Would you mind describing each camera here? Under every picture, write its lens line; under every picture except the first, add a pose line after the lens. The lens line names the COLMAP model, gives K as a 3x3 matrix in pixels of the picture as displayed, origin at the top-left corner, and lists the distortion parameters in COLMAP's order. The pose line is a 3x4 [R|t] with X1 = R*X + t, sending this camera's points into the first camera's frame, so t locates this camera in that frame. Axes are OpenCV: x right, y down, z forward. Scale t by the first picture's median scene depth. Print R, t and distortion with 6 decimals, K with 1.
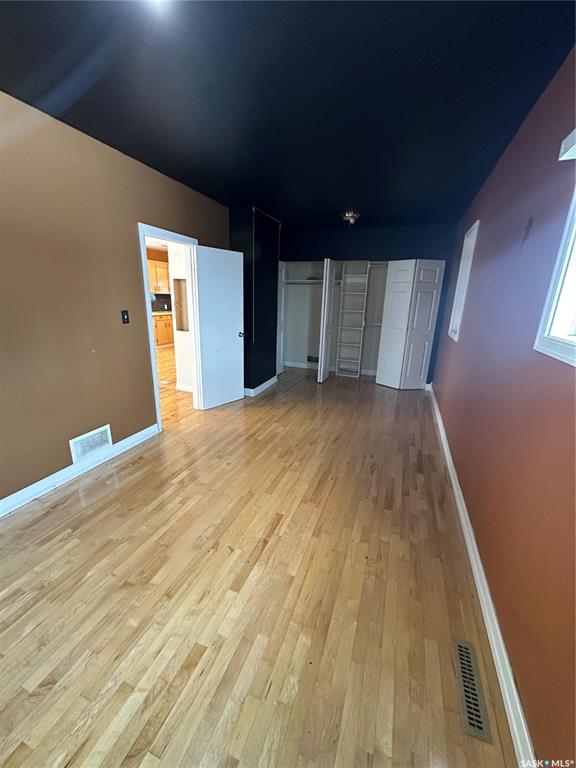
lens RADIAL K [[305.9, 0, 287.6], [0, 305.9, 383.4], [0, 0, 1]] dist [-0.002120, -0.000465]
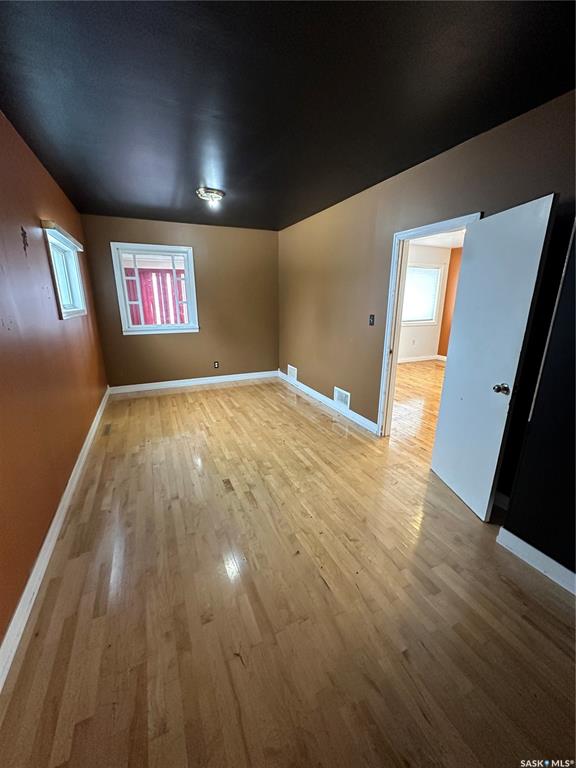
lens RADIAL K [[305.9, 0, 287.8], [0, 305.9, 384.2], [0, 0, 1]] dist [-0.002120, -0.000465]
pose [[-0.711746, 0.161152, -0.683702, 0.572624], [-0.214092, 0.877251, 0.429646, -0.445052], [0.669016, 0.452174, -0.589878, 1.609659]]
